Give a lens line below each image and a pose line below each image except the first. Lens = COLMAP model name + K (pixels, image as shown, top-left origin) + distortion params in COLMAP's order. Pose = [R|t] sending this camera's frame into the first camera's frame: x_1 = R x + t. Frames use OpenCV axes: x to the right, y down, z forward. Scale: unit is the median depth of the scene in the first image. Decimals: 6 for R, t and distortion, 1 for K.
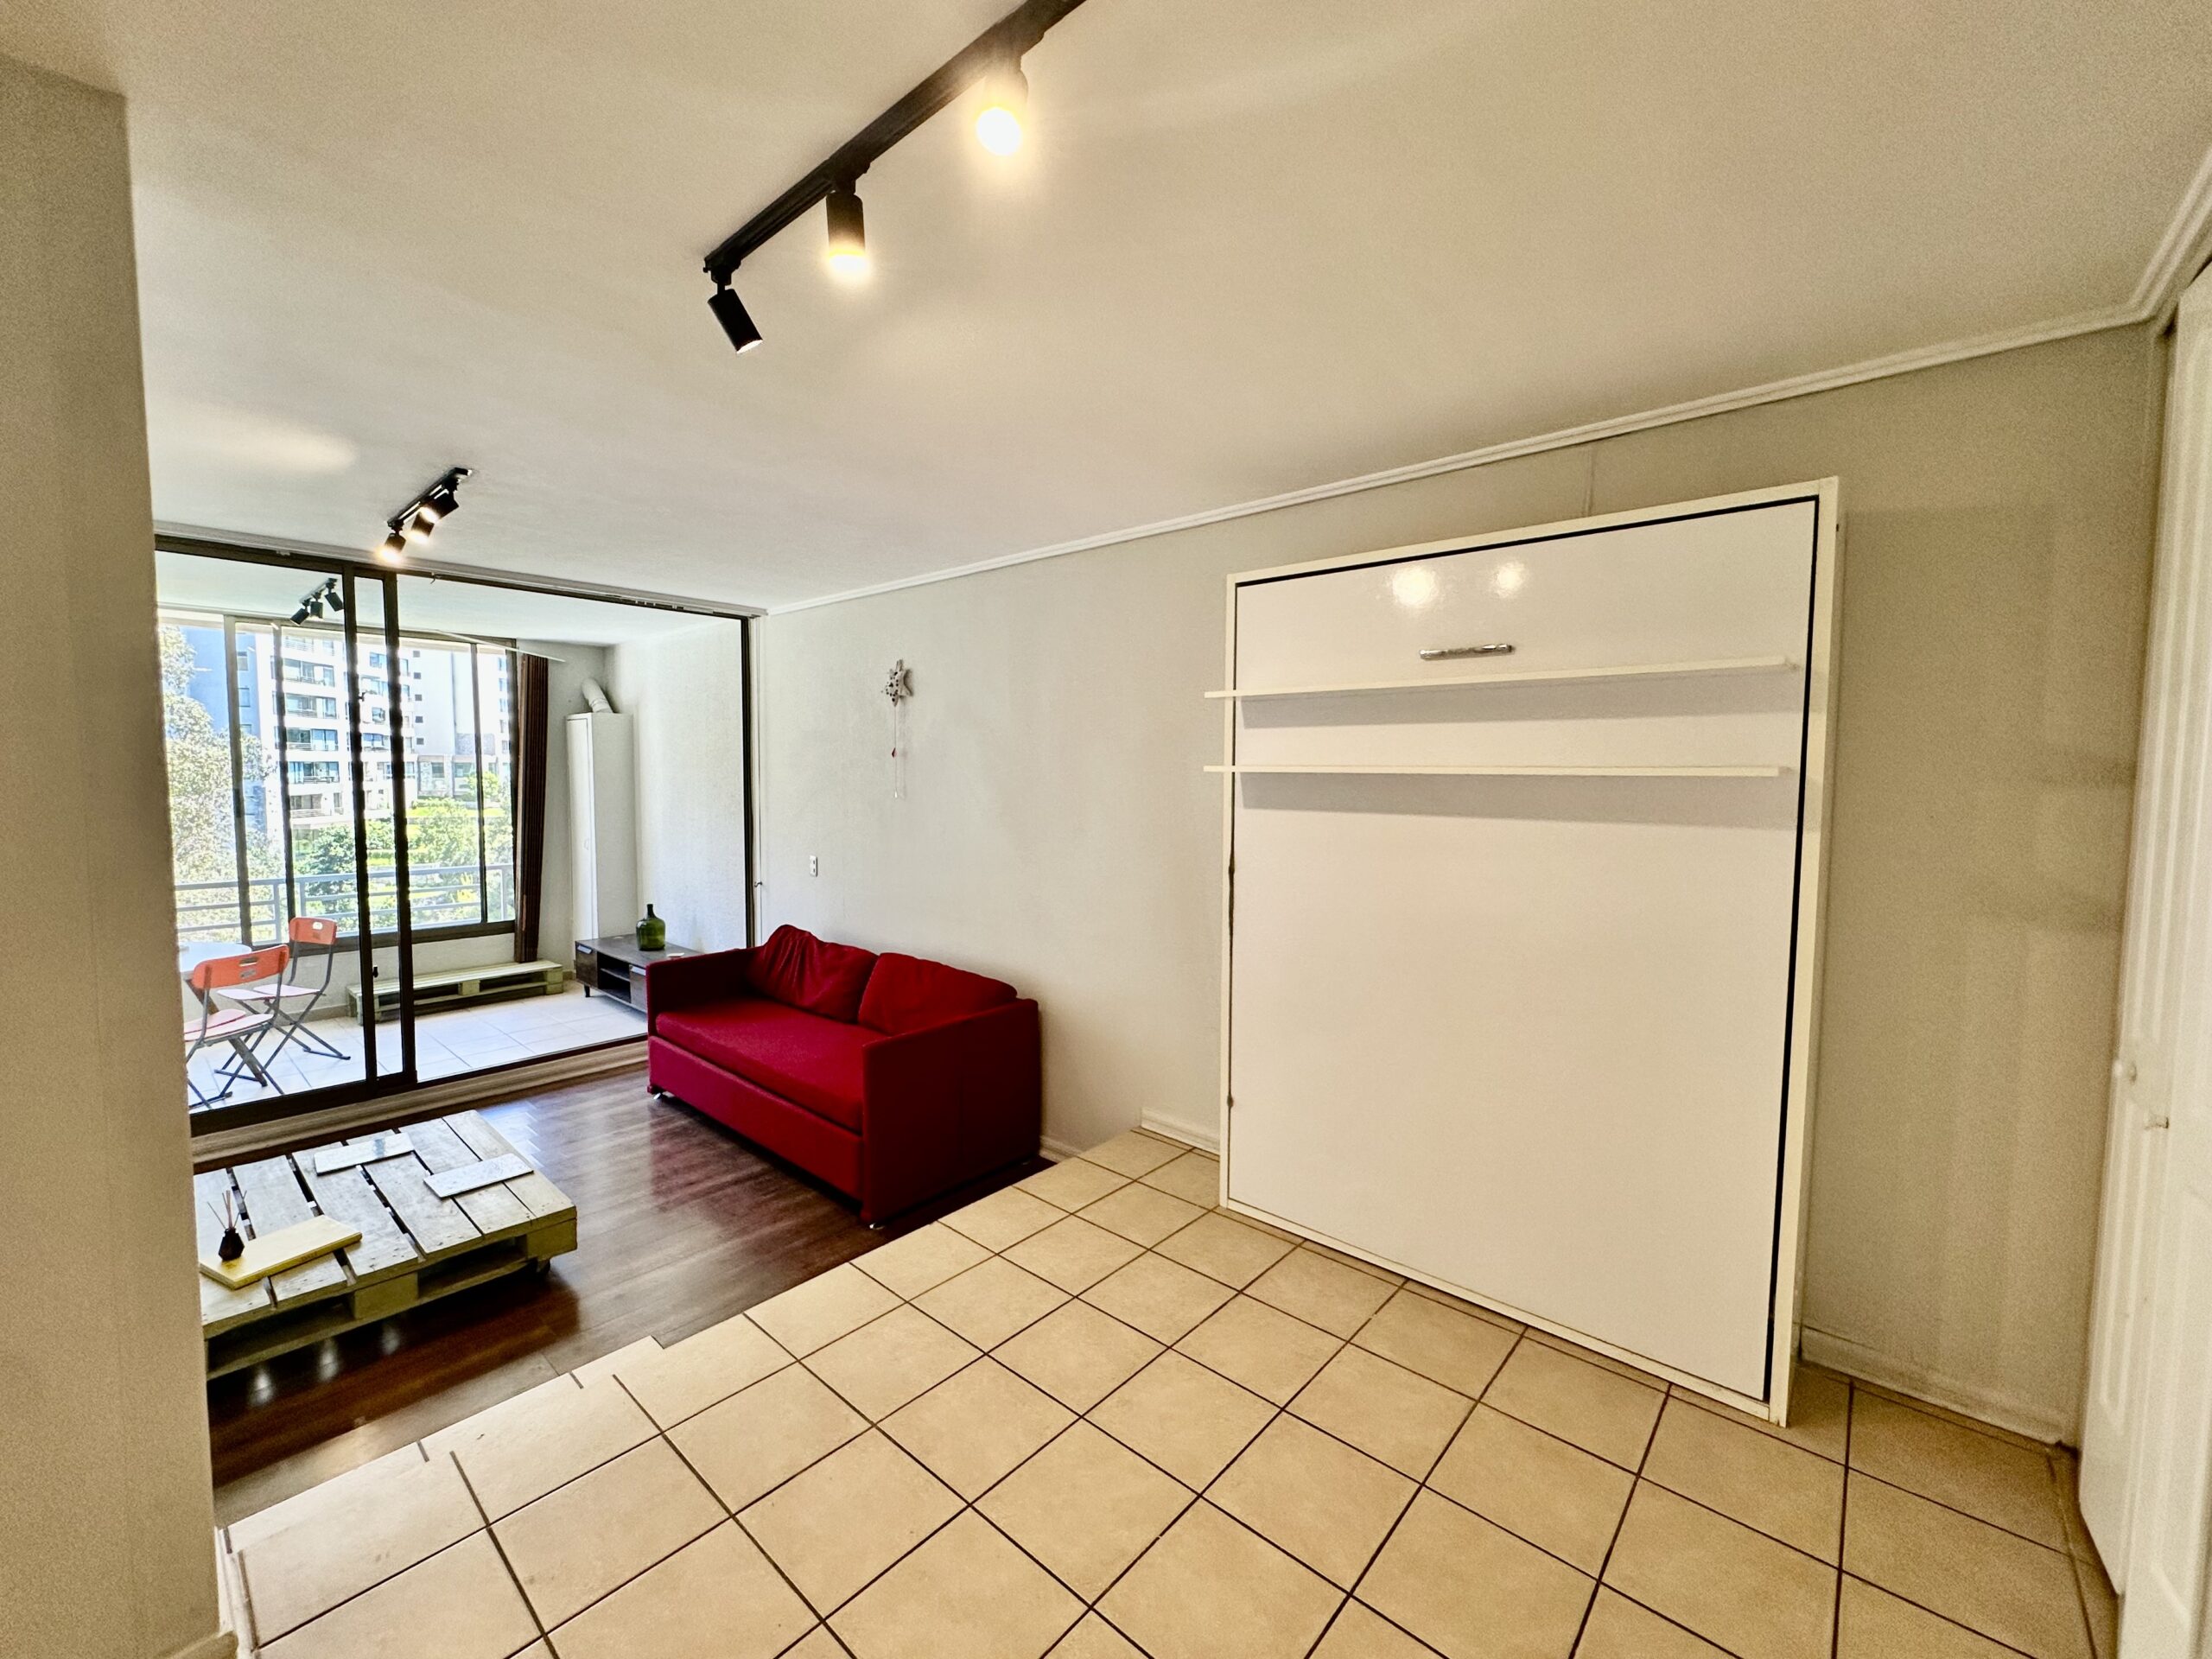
lens RADIAL K [[889.9, 0, 1106.0], [0, 889.9, 829.5], [0, 0, 1]] dist [-0.000107, -0.000078]
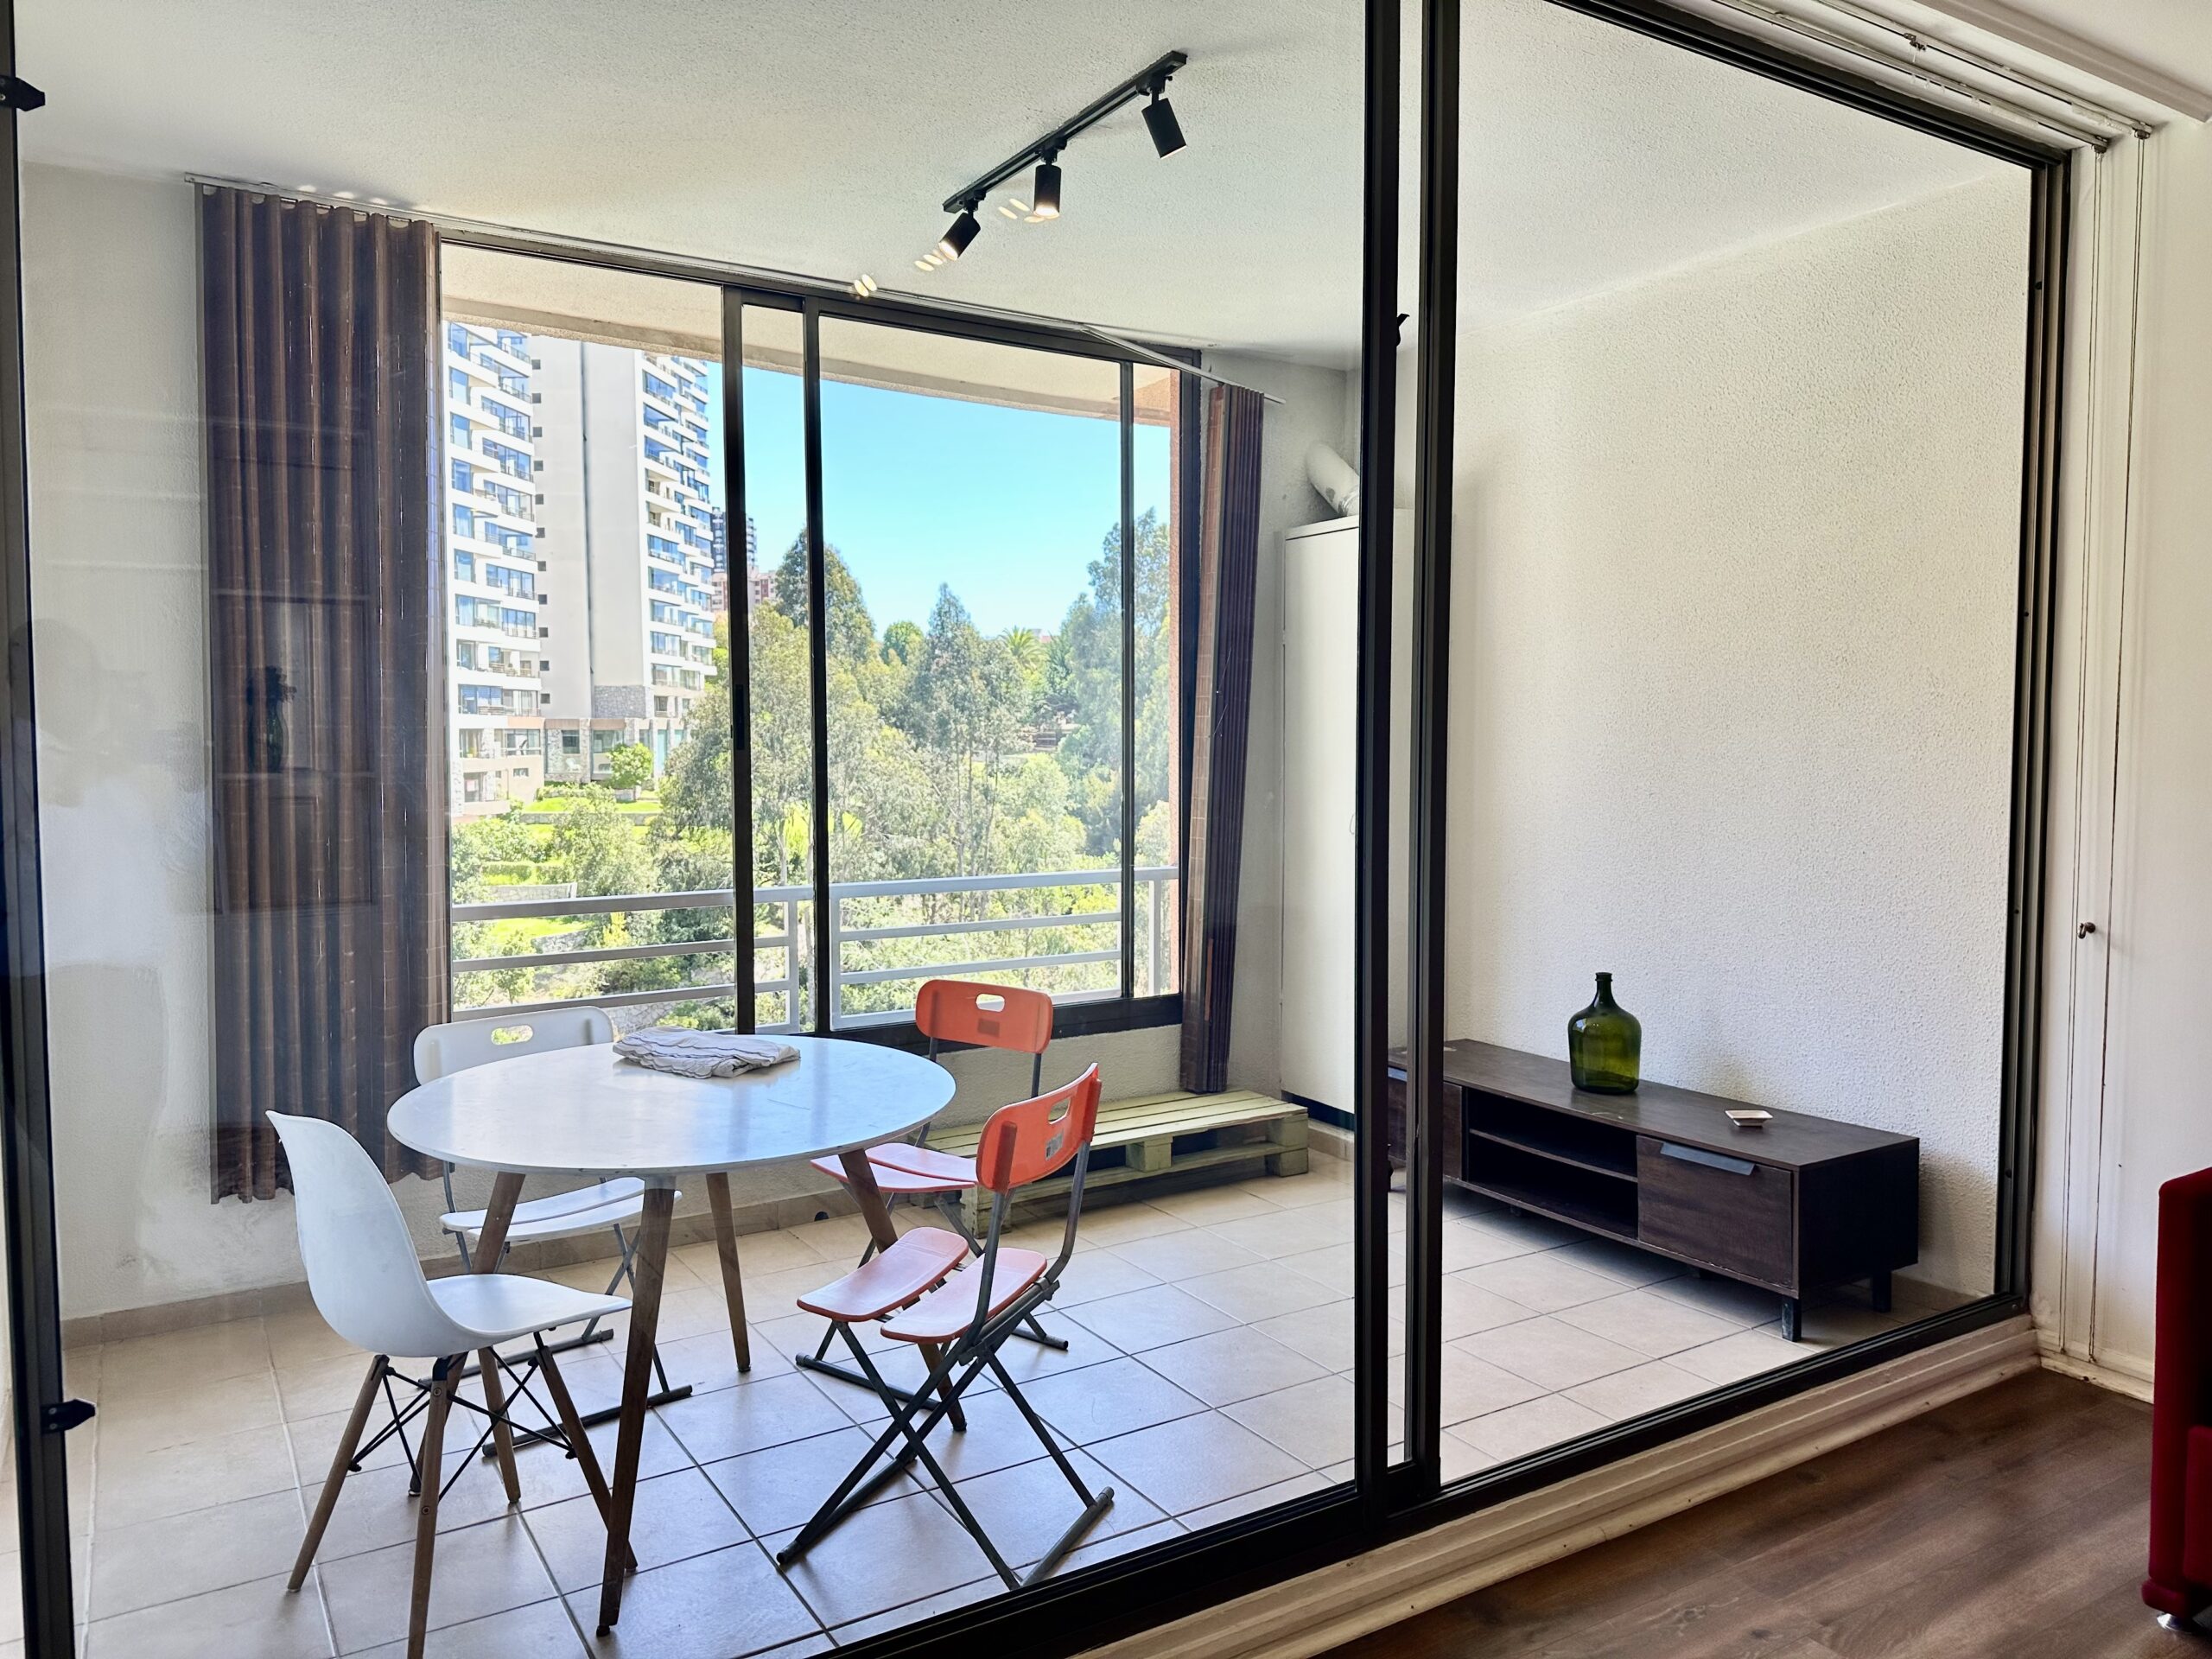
lens RADIAL K [[1535.4, 0, 1110.4], [0, 1535.4, 833.8], [0, 0, 1]] dist [0.093052, -0.126521]
pose [[0.957379, 0.011700, -0.288598, -0.712437], [-0.013985, 0.999885, -0.005858, 0.040500], [0.288497, 0.009644, 0.957432, 0.388810]]
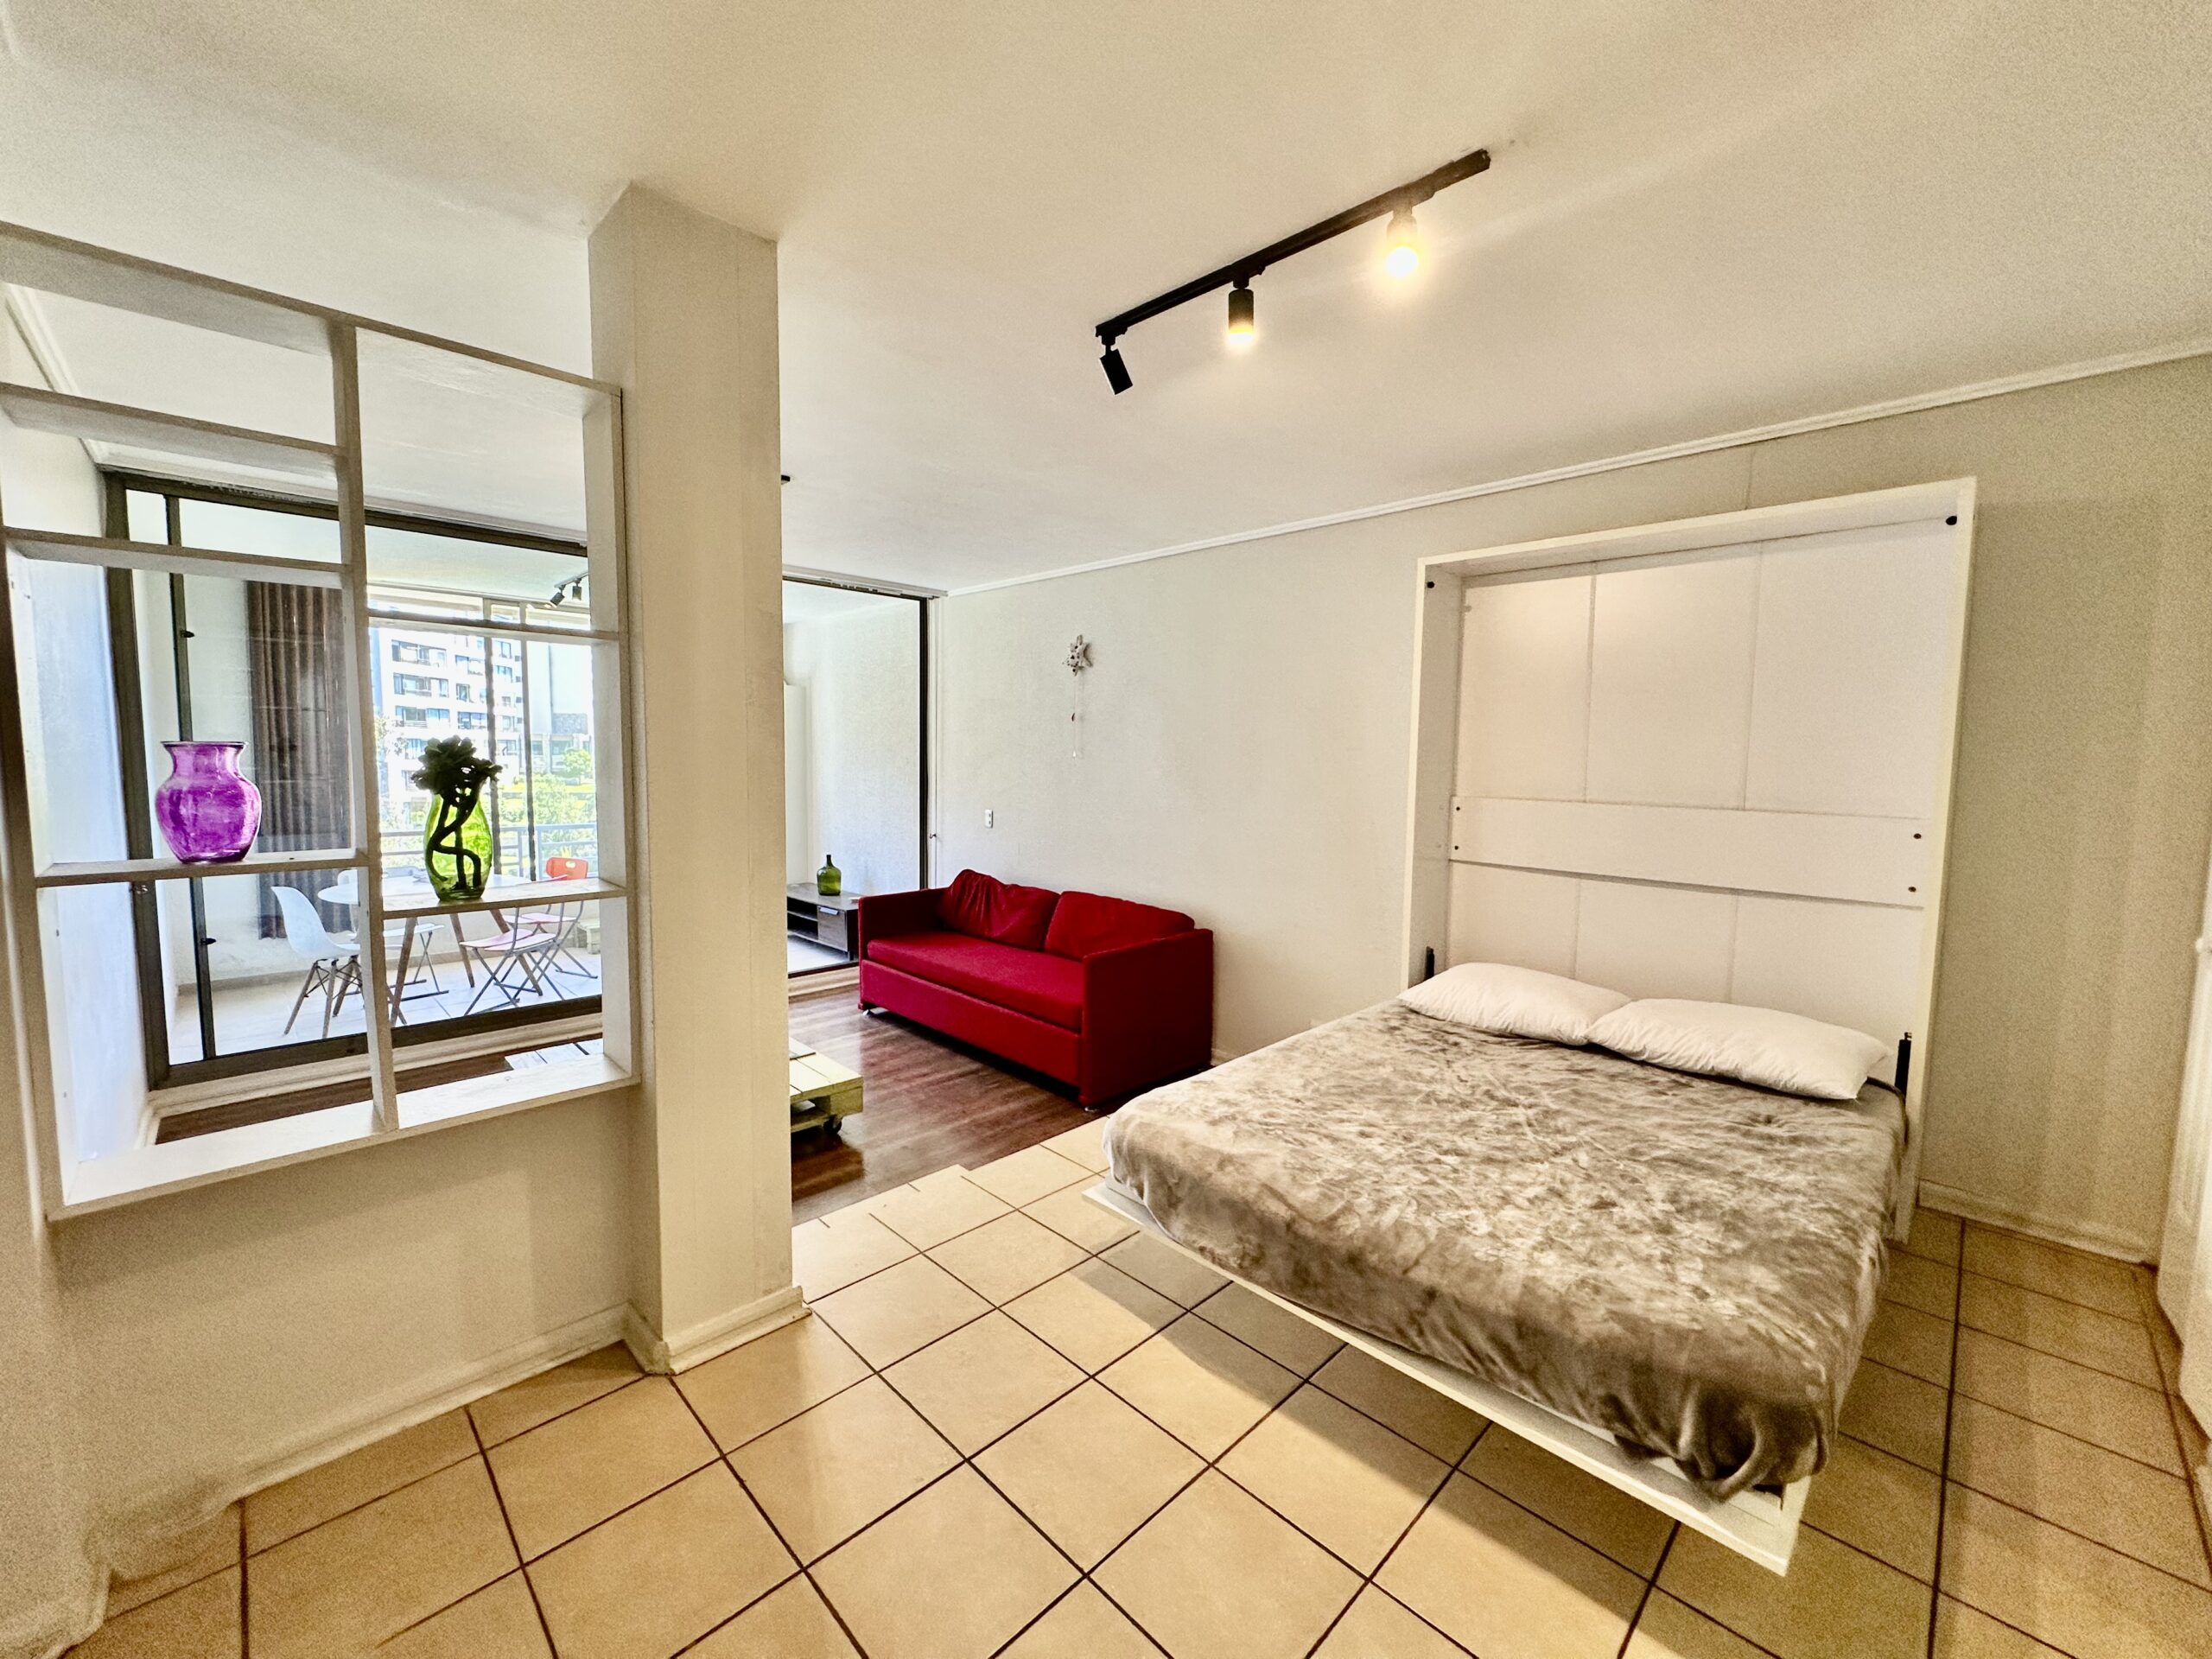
lens RADIAL K [[884.7, 0, 1103.6], [0, 884.7, 827.5], [0, 0, 1]] dist [-0.001406, -0.000129]
pose [[0.997736, 0.012973, -0.065990, -0.124259], [-0.011846, 0.999778, 0.017441, 0.035259], [0.066201, -0.016620, 0.997668, -0.129578]]
